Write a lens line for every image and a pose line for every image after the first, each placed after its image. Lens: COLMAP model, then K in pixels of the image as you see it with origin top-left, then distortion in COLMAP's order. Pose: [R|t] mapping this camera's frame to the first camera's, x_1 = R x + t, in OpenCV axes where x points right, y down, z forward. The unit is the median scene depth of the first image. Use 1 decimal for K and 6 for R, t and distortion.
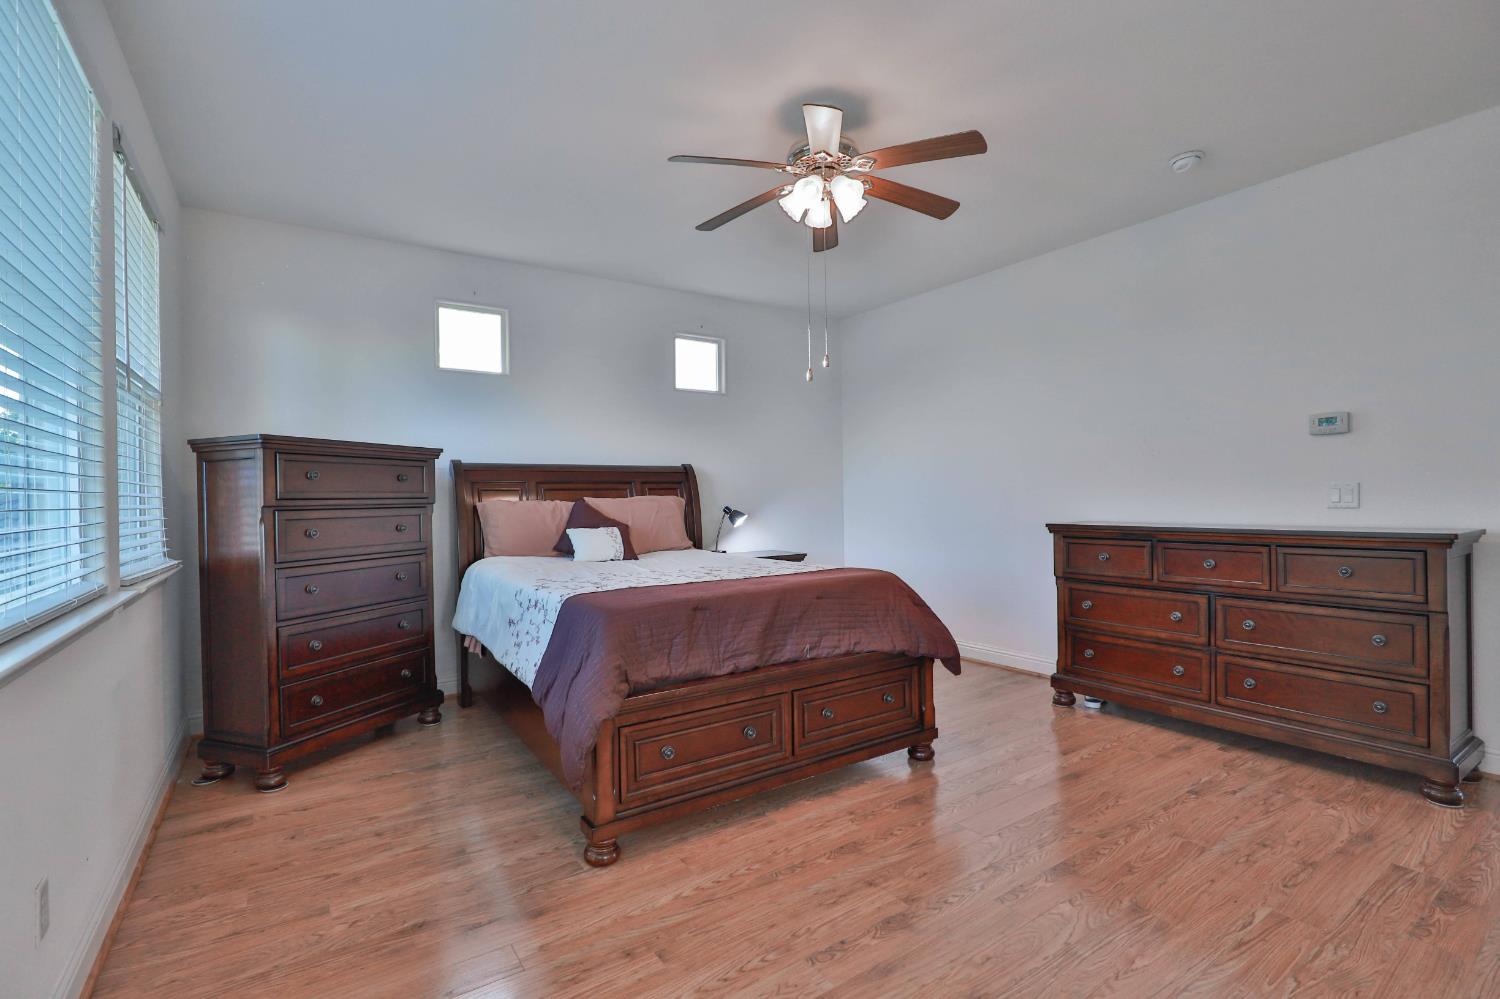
lens RADIAL K [[687.2, 0, 748.4], [0, 687.2, 497.4], [0, 0, 1]] dist [-0.013936, 0.001148]
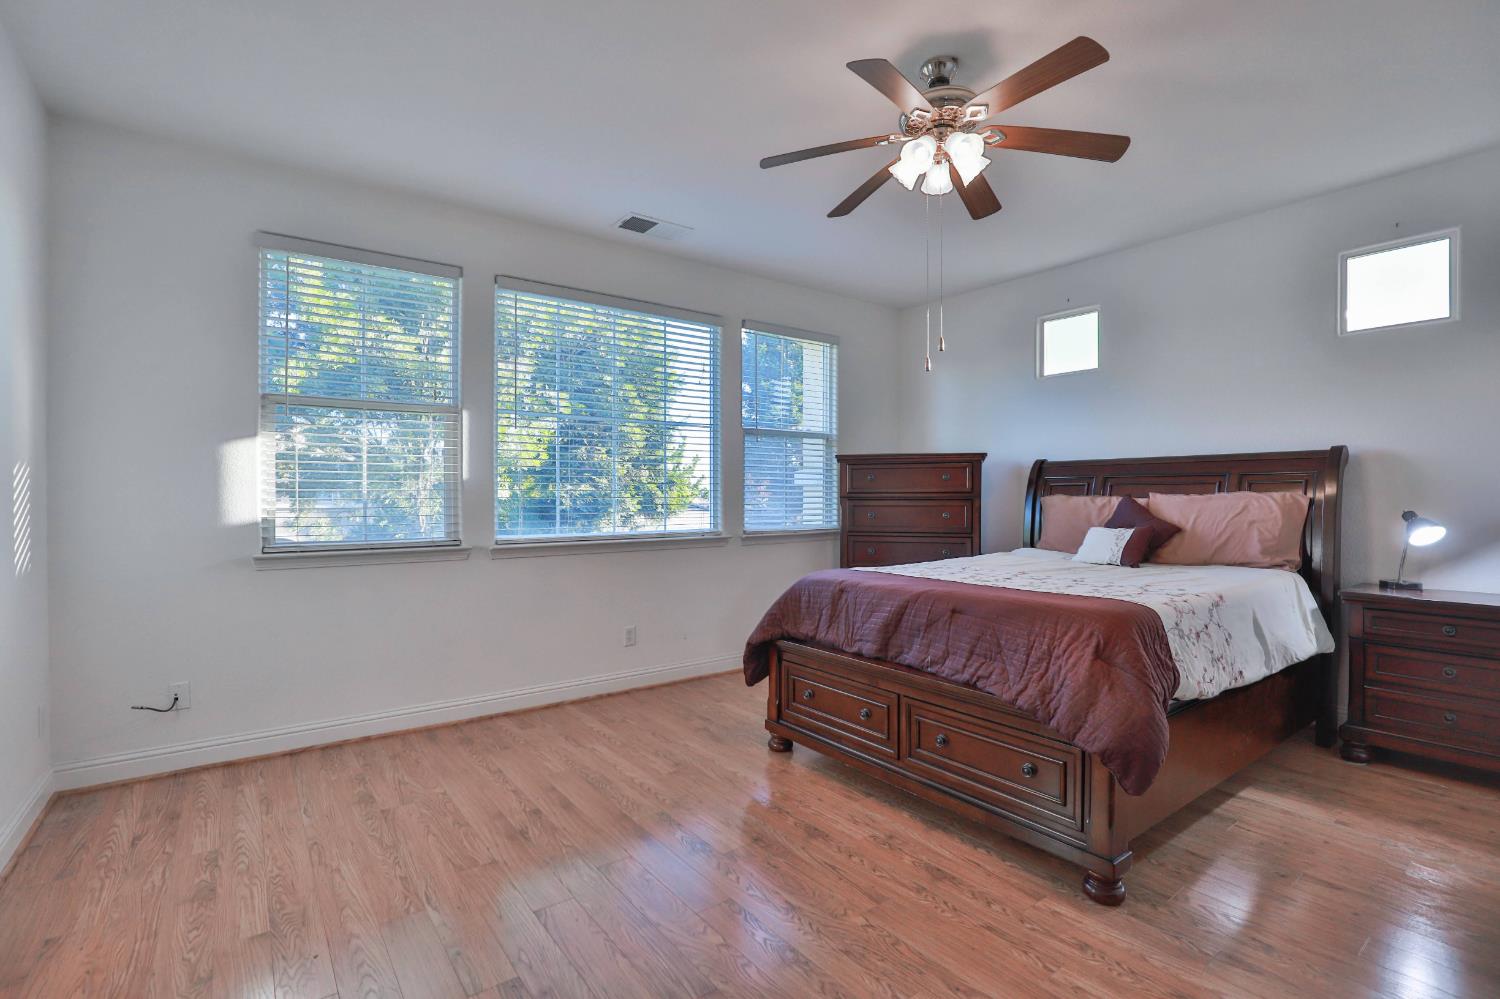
lens RADIAL K [[687.2, 0, 751.3], [0, 687.2, 493.8], [0, 0, 1]] dist [-0.013936, 0.001148]
pose [[0.053008, 0.010146, -0.998543, 0.669991], [-0.000269, 0.999948, 0.010146, -0.009459], [0.998594, -0.000269, 0.053008, 0.479308]]
